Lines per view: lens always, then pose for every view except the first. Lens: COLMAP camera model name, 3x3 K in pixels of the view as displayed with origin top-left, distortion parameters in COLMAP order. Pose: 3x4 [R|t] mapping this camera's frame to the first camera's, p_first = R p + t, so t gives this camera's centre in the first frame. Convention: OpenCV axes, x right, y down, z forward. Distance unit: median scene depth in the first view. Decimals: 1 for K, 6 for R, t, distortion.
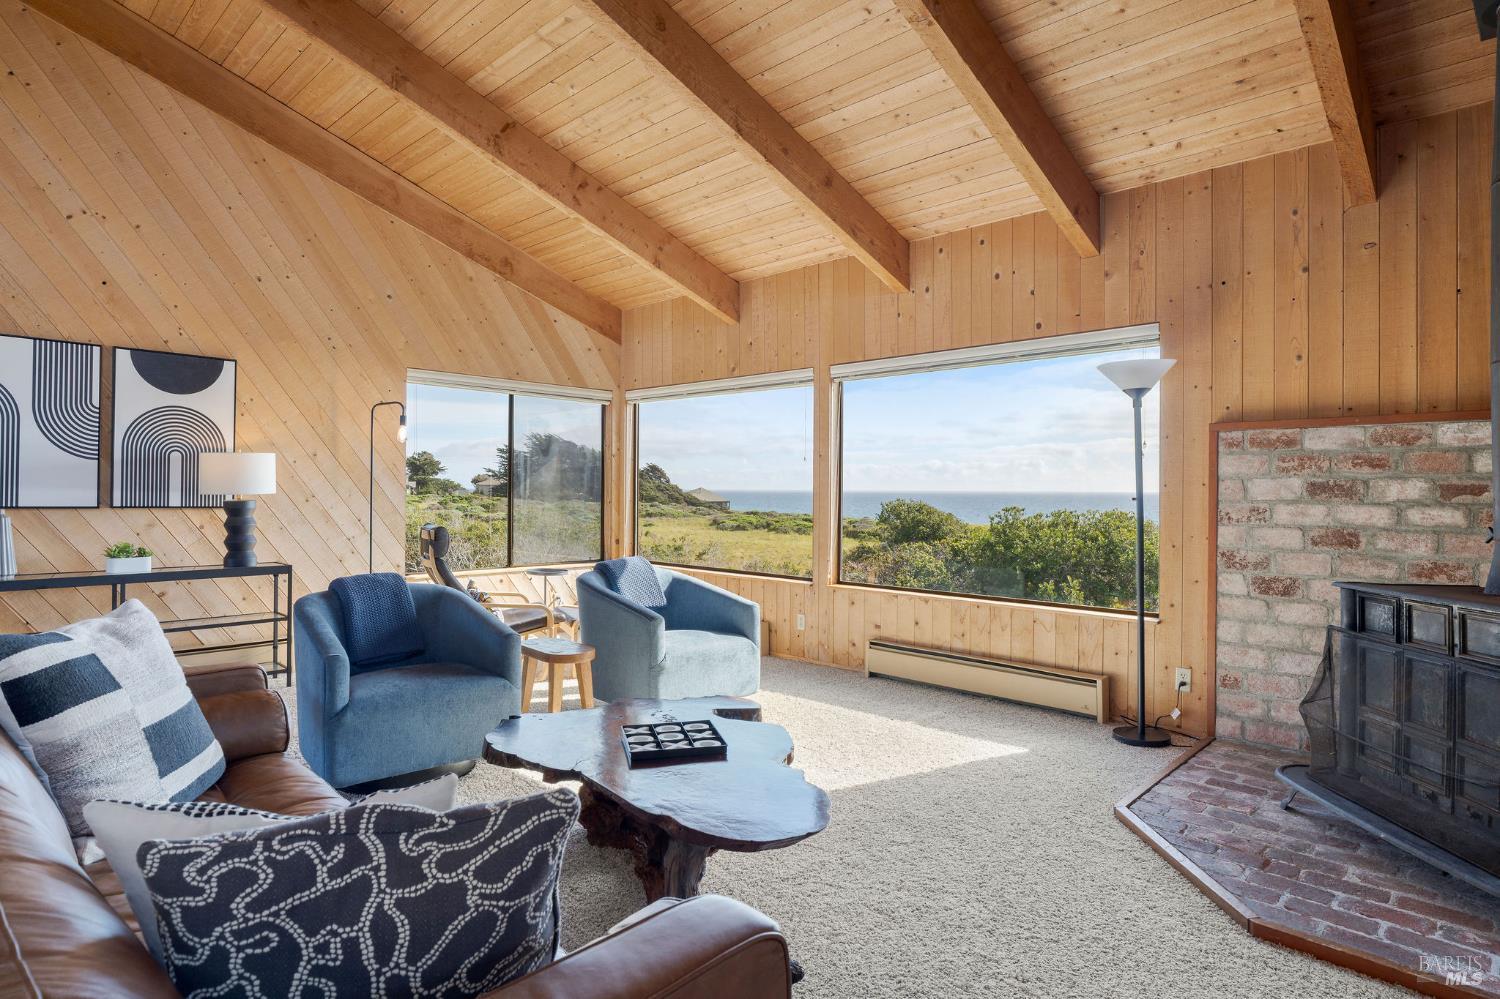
lens RADIAL K [[828.8, 0, 752.1], [0, 828.8, 508.8], [0, 0, 1]] dist [-0.002979, -0.000925]
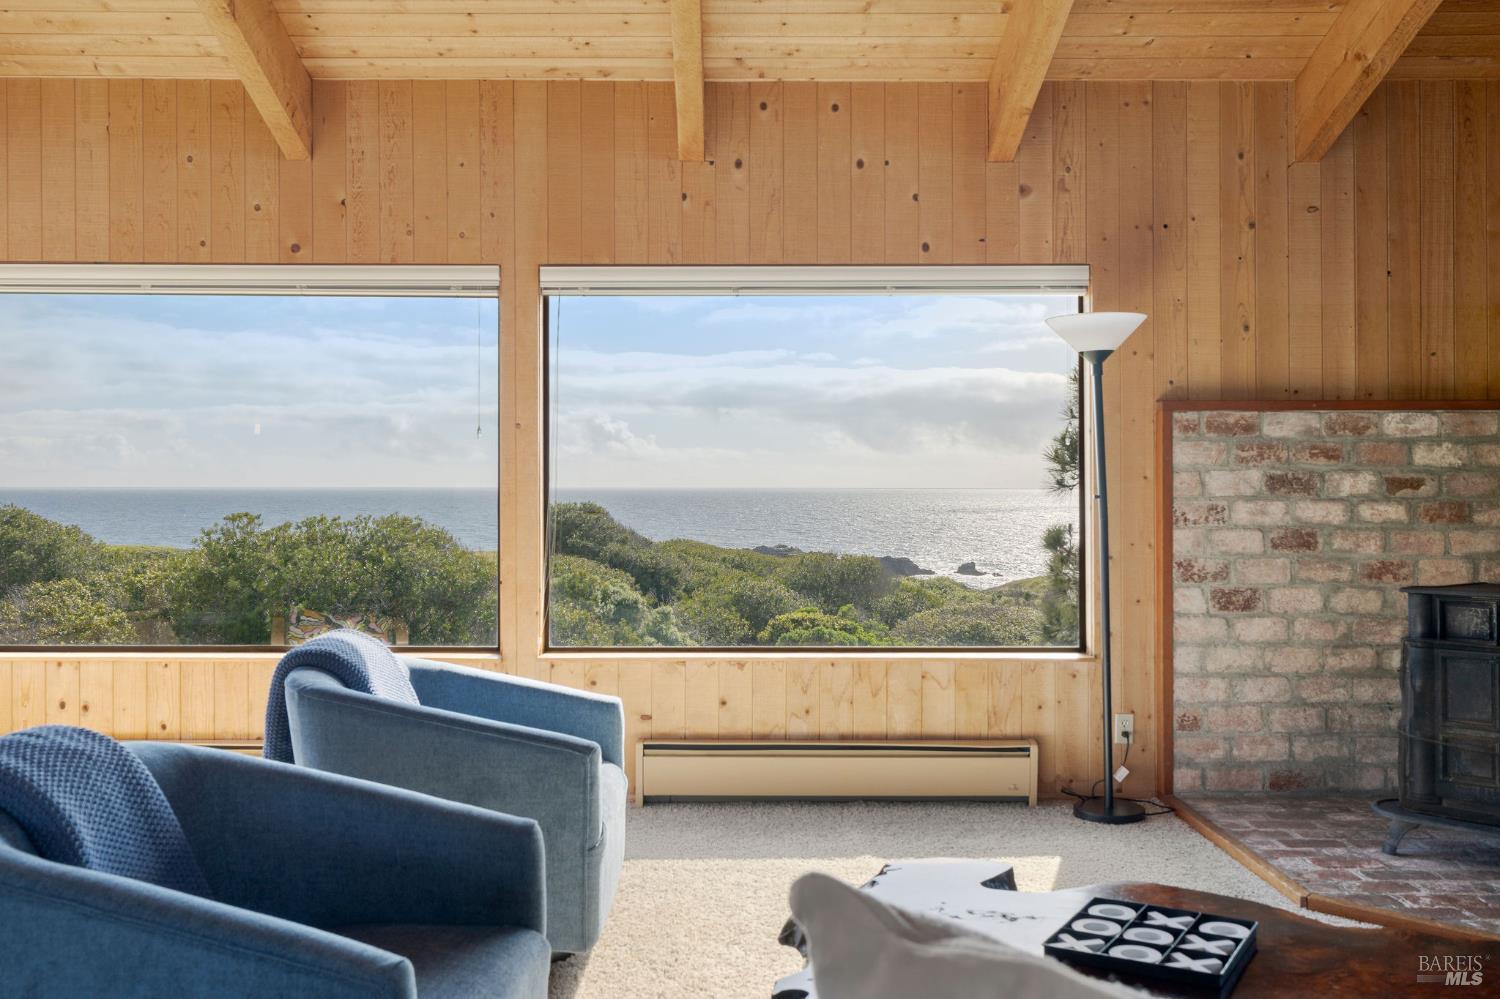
lens RADIAL K [[1306.4, 0, 751.4], [0, 1306.4, 501.6], [0, 0, 1]] dist [0.001638, -0.004364]
pose [[0.712709, -0.013054, 0.701339, -0.617310], [0.019712, 0.999805, -0.001422, -0.012492], [-0.701183, 0.014838, 0.712827, 0.389275]]
